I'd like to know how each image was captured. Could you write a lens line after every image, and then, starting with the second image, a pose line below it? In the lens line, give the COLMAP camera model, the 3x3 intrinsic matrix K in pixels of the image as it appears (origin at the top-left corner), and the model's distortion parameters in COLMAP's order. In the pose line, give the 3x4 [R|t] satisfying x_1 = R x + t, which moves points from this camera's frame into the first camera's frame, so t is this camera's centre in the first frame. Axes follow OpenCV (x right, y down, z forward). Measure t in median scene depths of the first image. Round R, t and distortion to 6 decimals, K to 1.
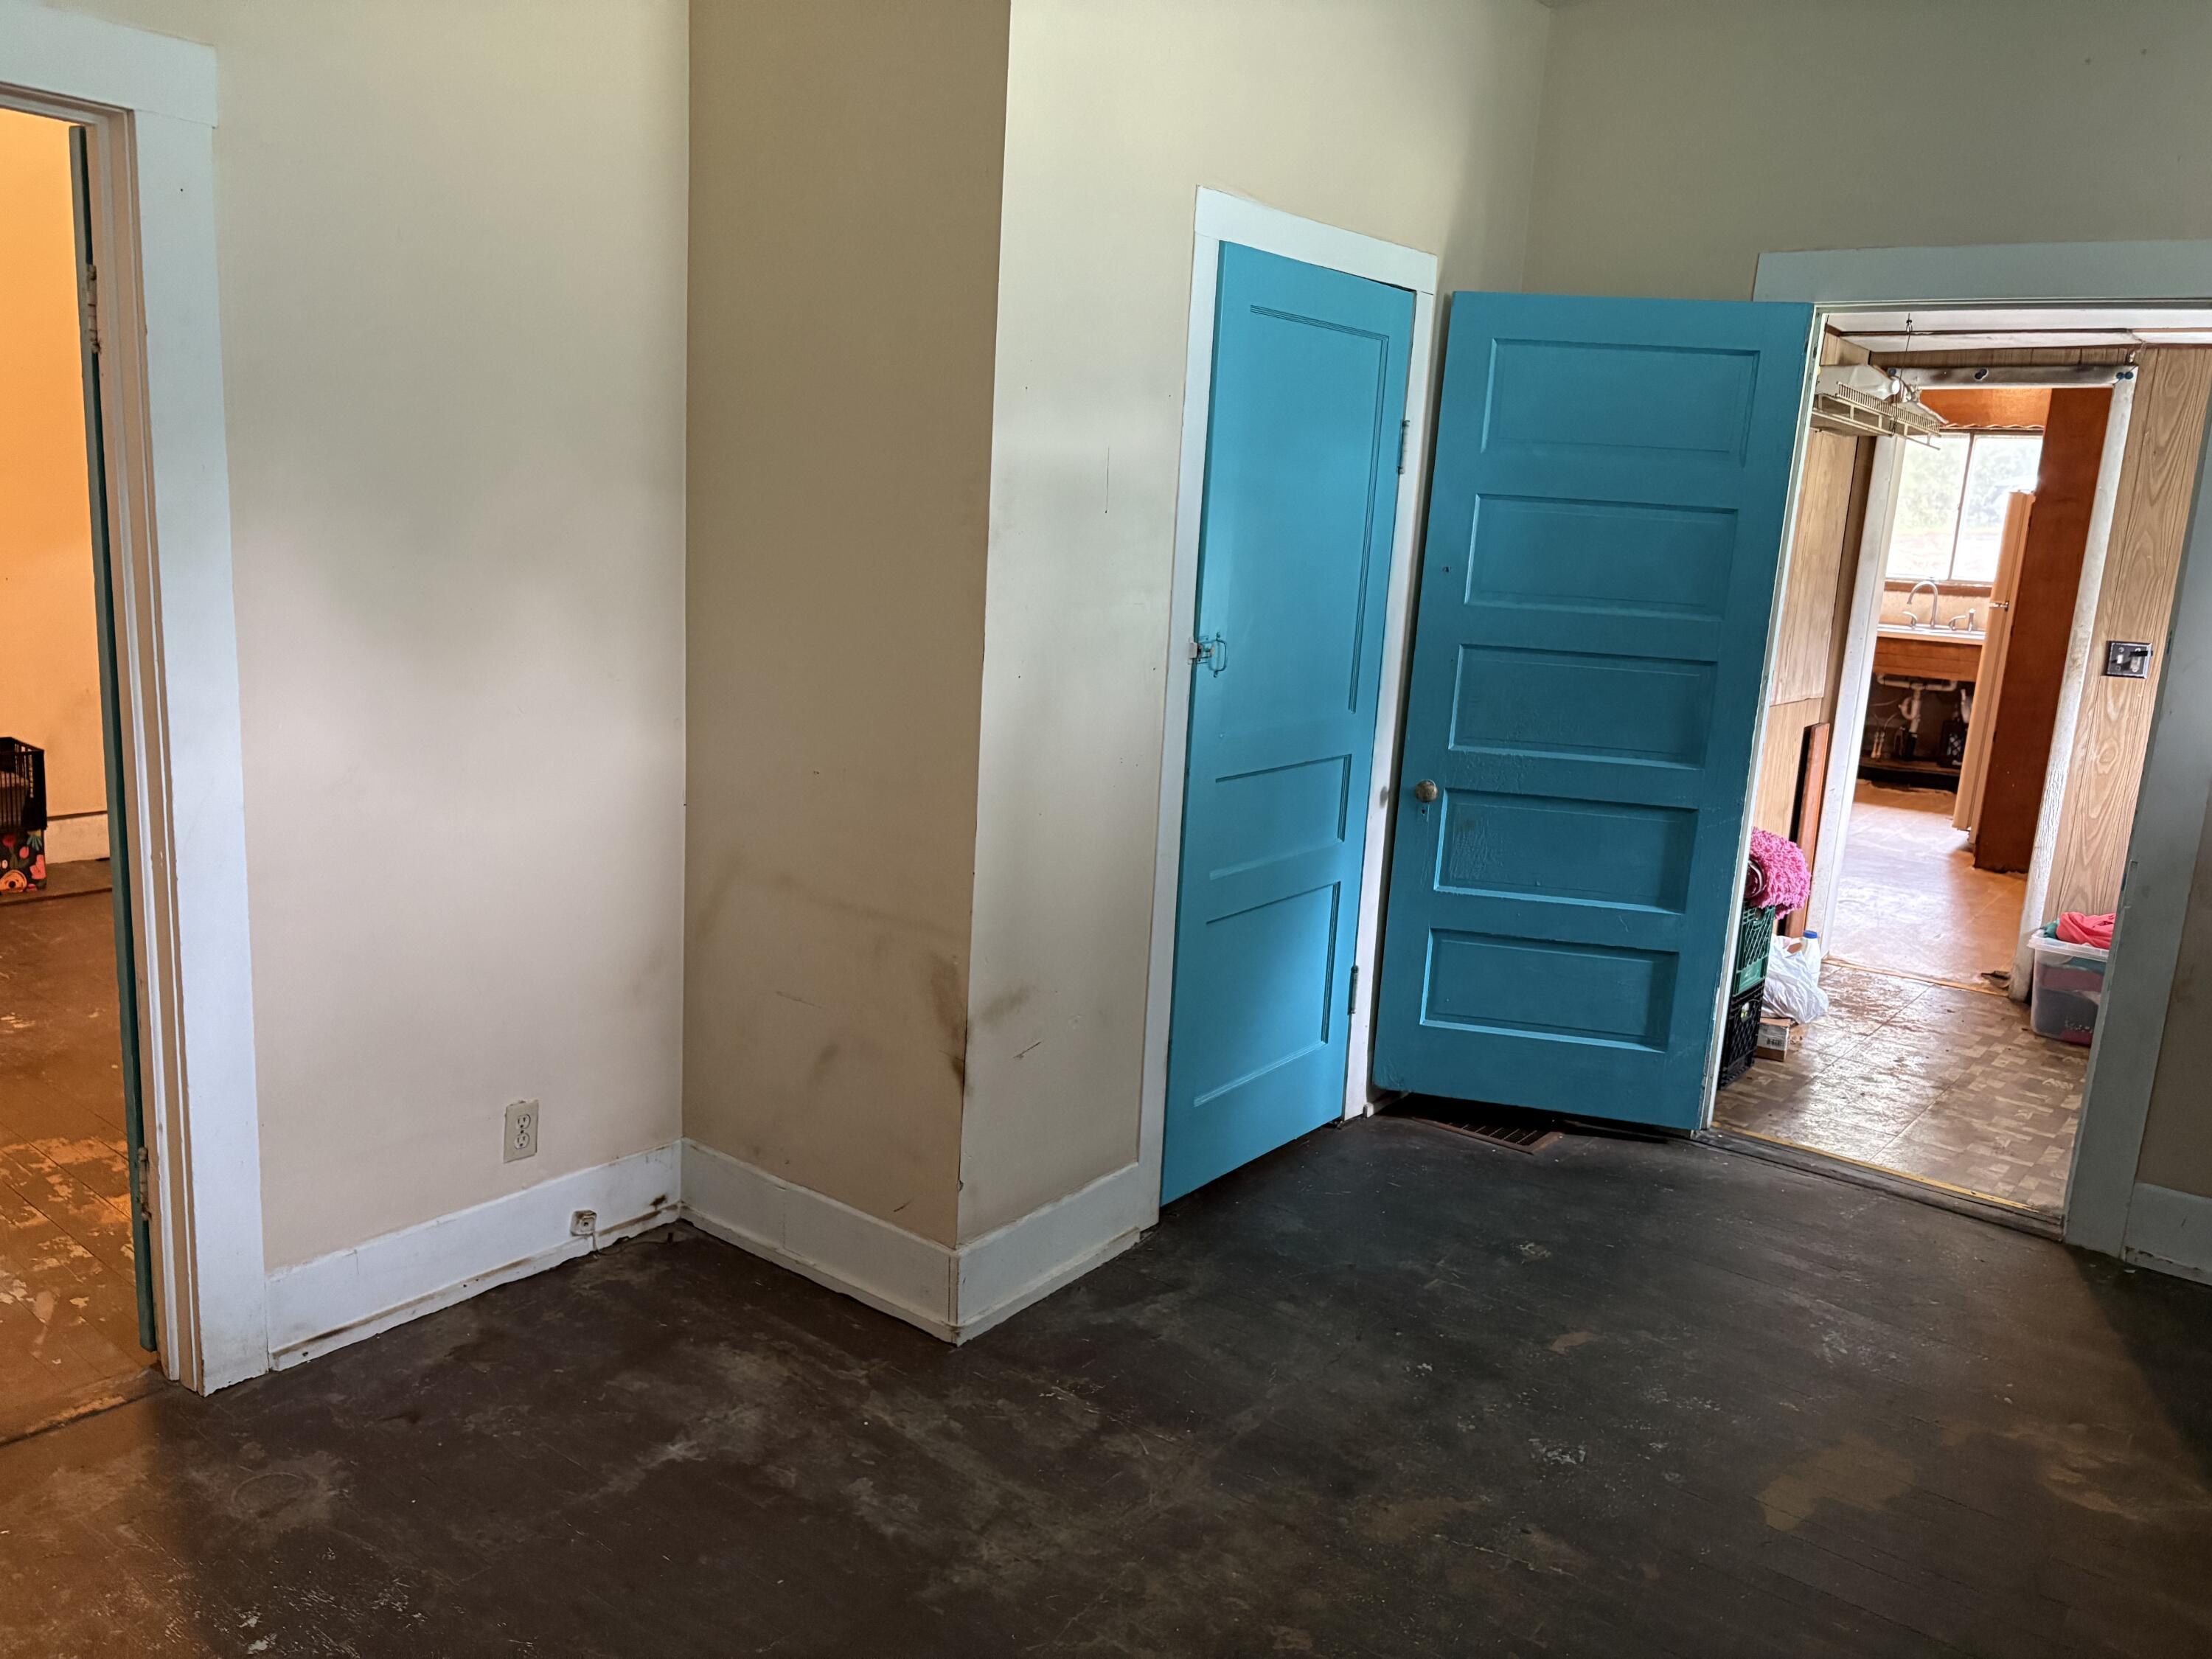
lens RADIAL K [[1668.0, 0, 1042.0], [0, 1668.0, 828.9], [0, 0, 1]] dist [0.049394, -0.053824]
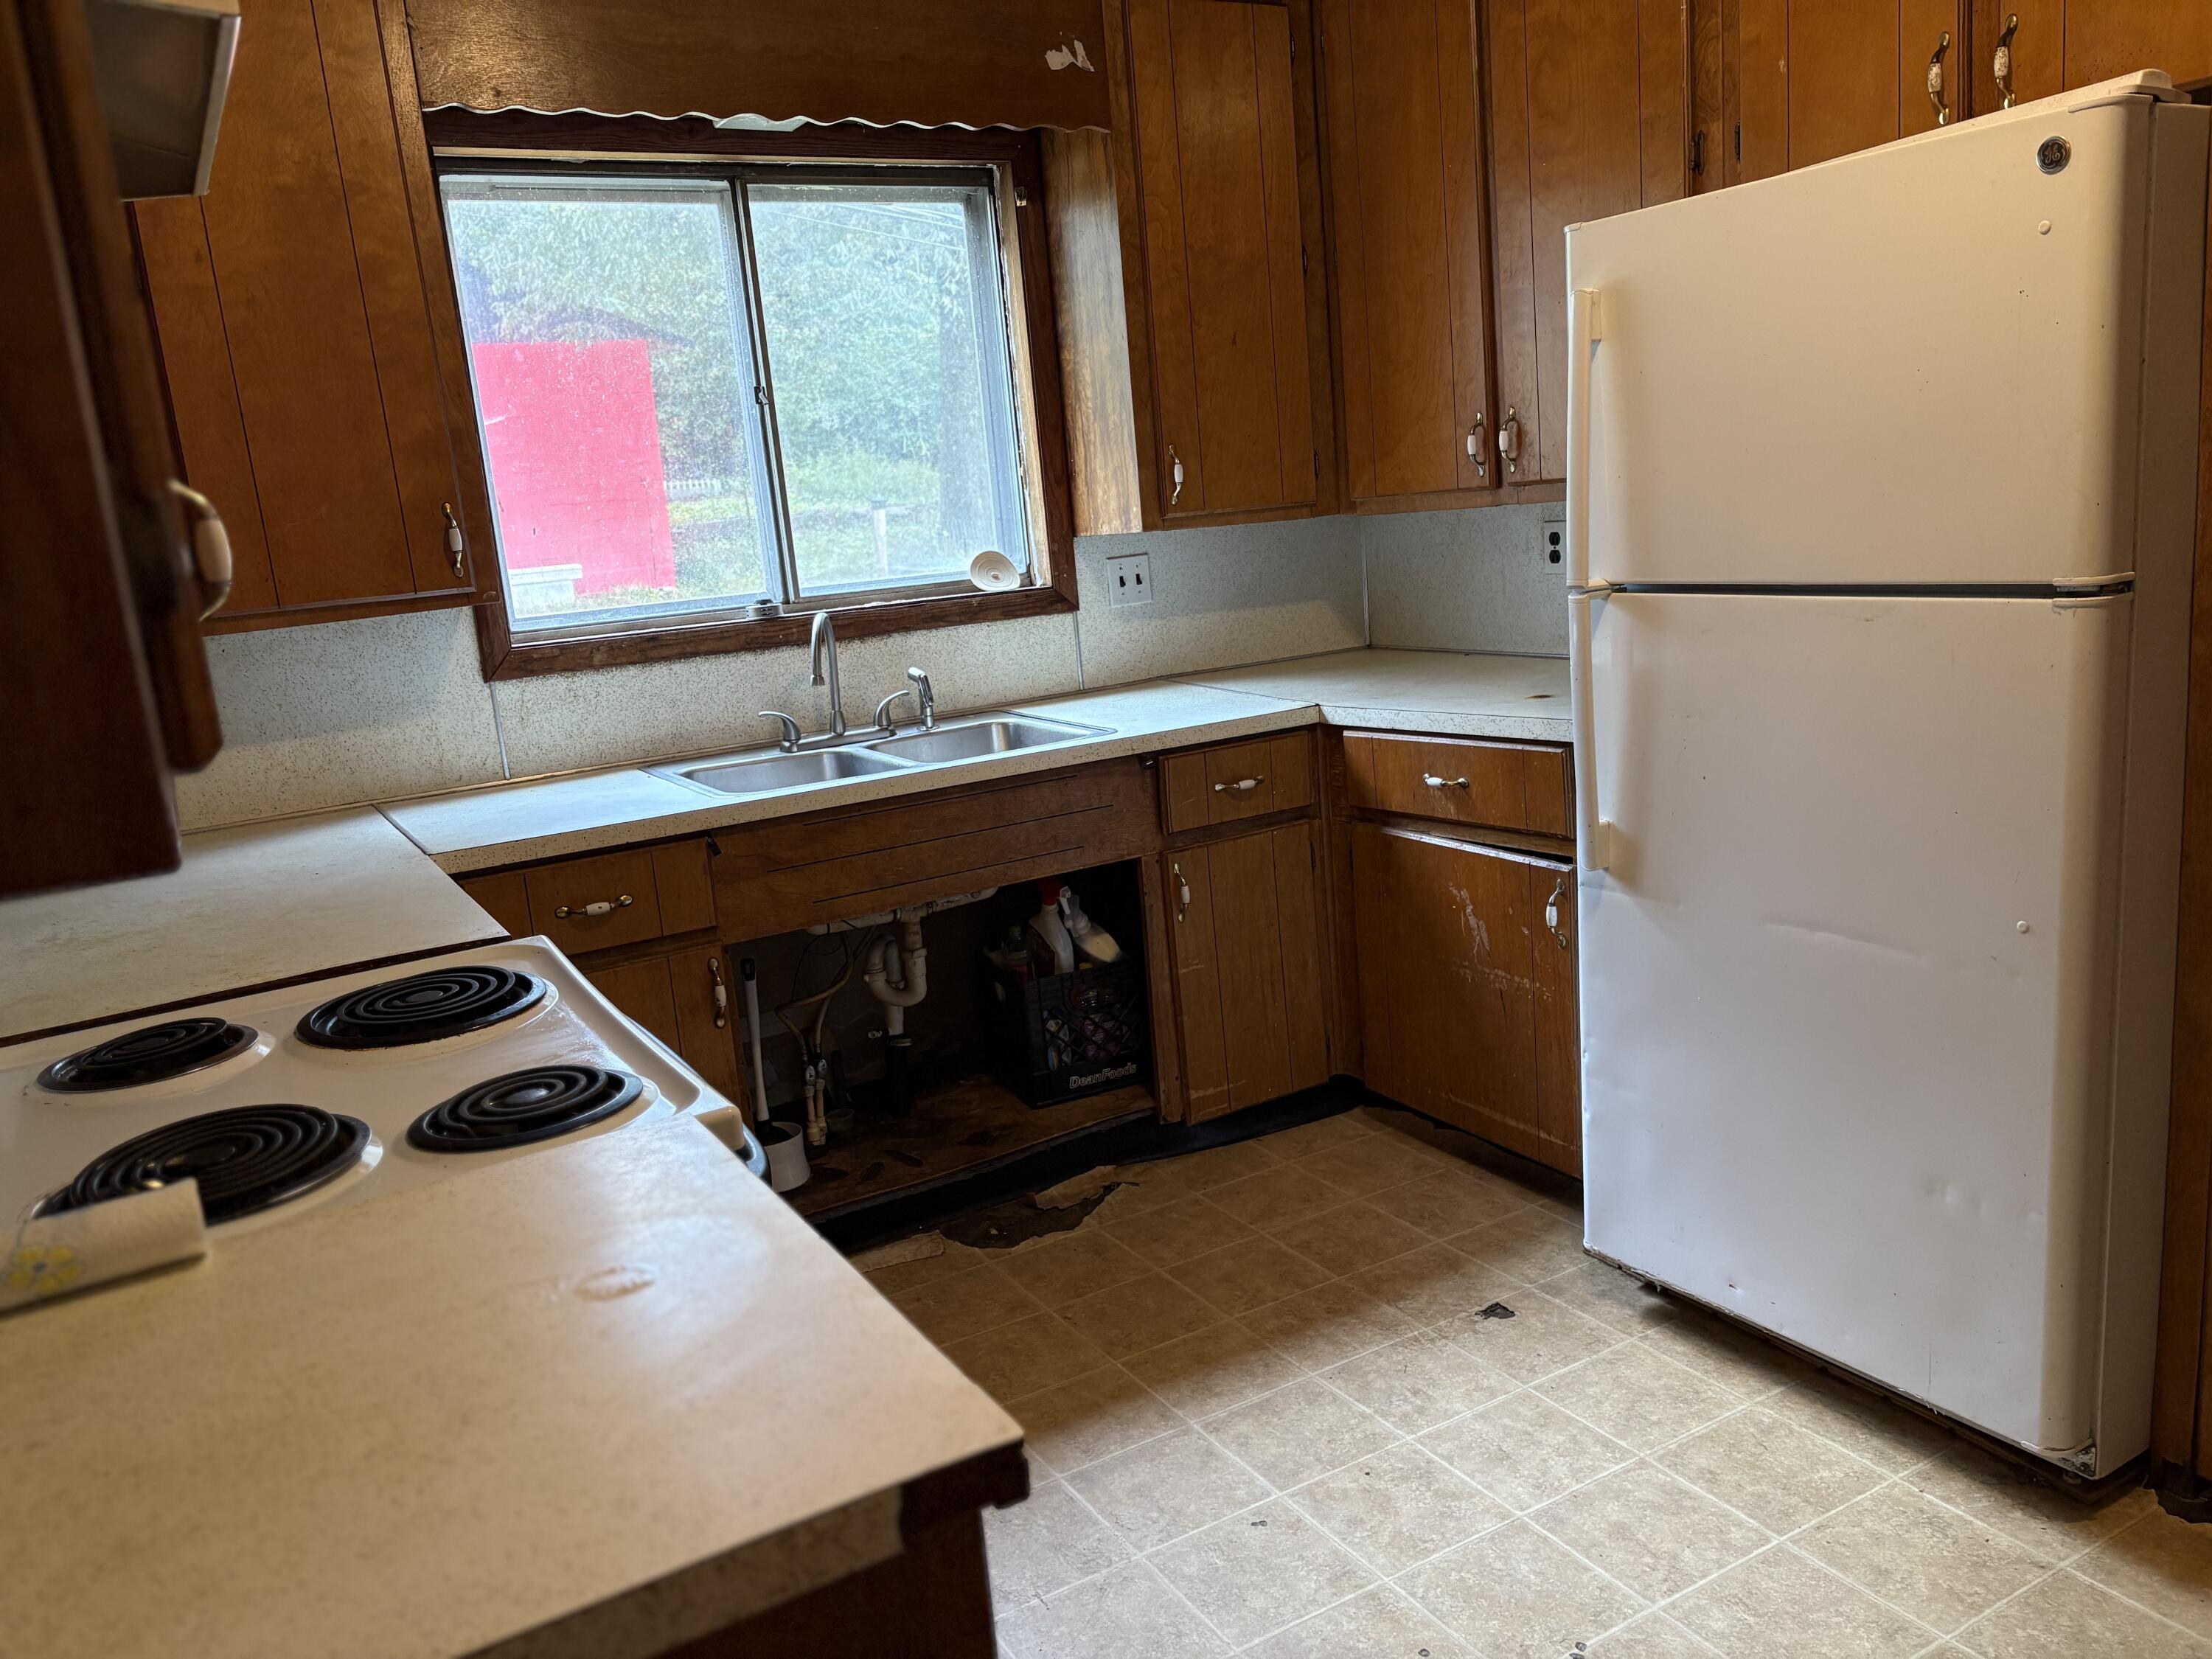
lens RADIAL K [[1668.0, 0, 1111.3], [0, 1668.0, 835.6], [0, 0, 1]] dist [0.049394, -0.053824]
pose [[0.348972, -0.256700, 0.901290, 0.232112], [0.290470, 0.944016, 0.156402, -0.139153], [-0.890980, 0.207217, 0.403999, 0.819116]]
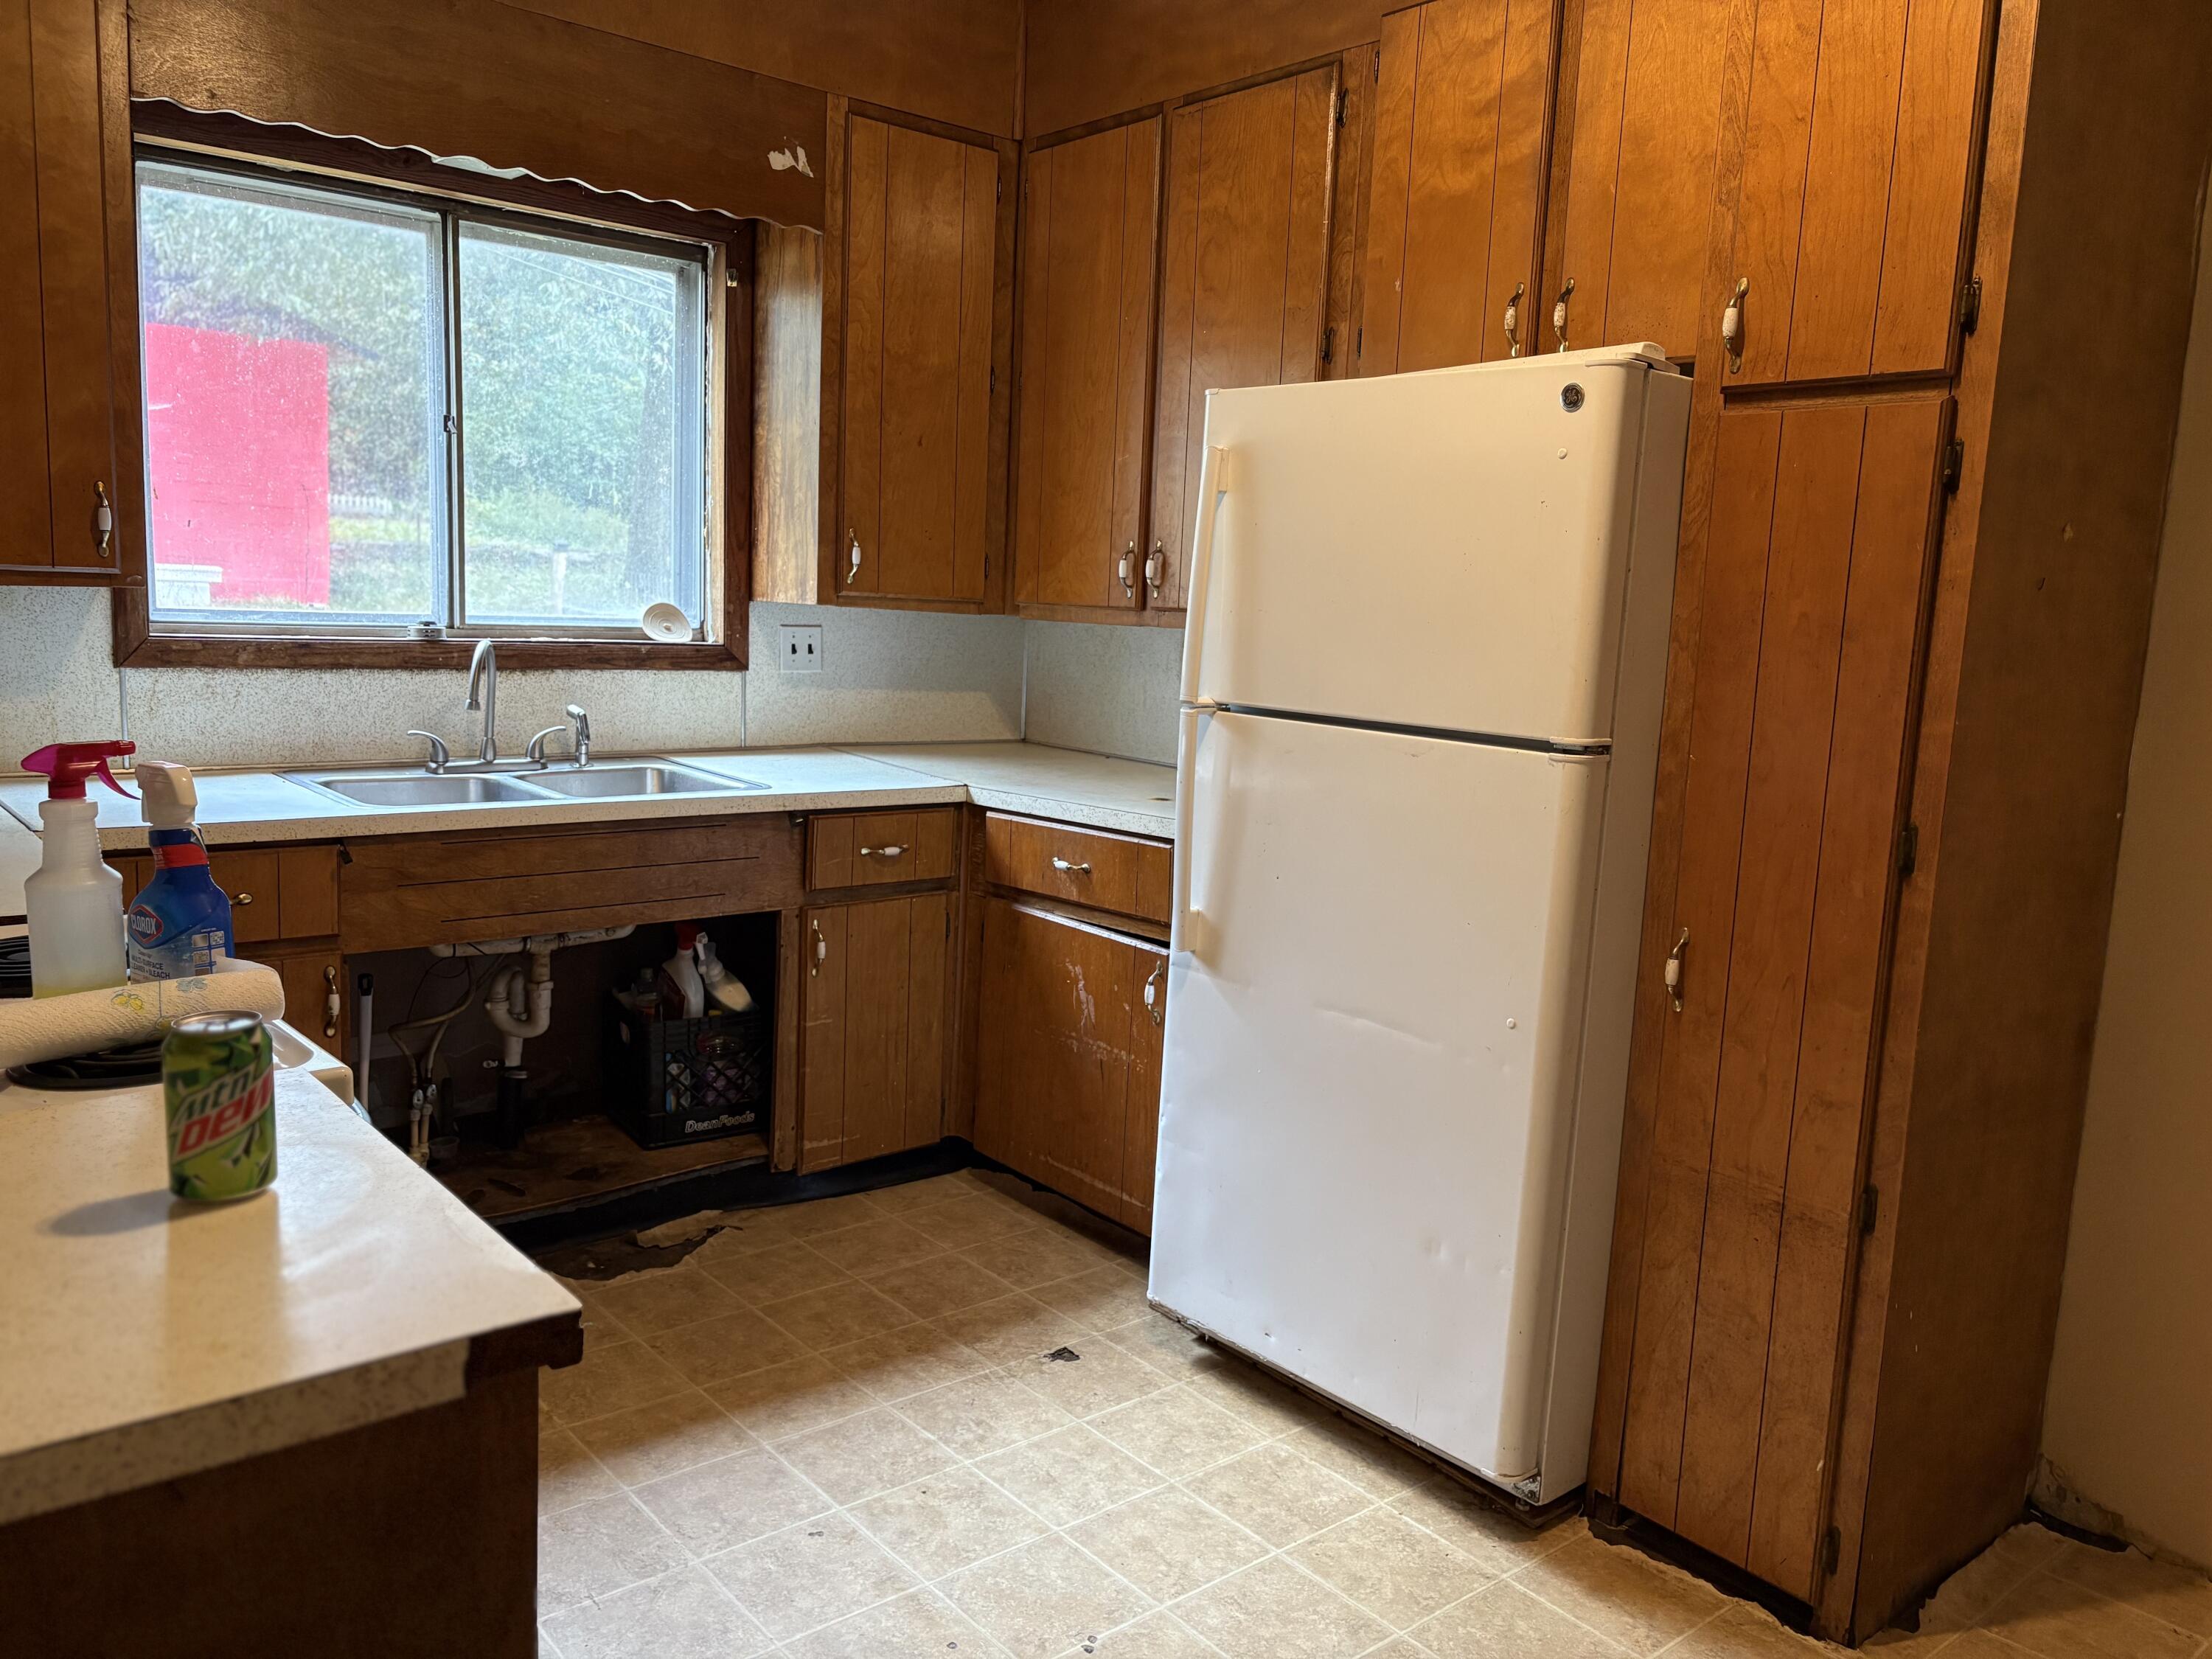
lens RADIAL K [[1668.0, 0, 1107.6], [0, 1668.0, 828.0], [0, 0, 1]] dist [0.049394, -0.053824]
pose [[0.186624, -0.172300, 0.967204, 0.212157], [0.164361, 0.976101, 0.142171, -0.136420], [-0.968585, 0.132438, 0.210483, 0.807714]]
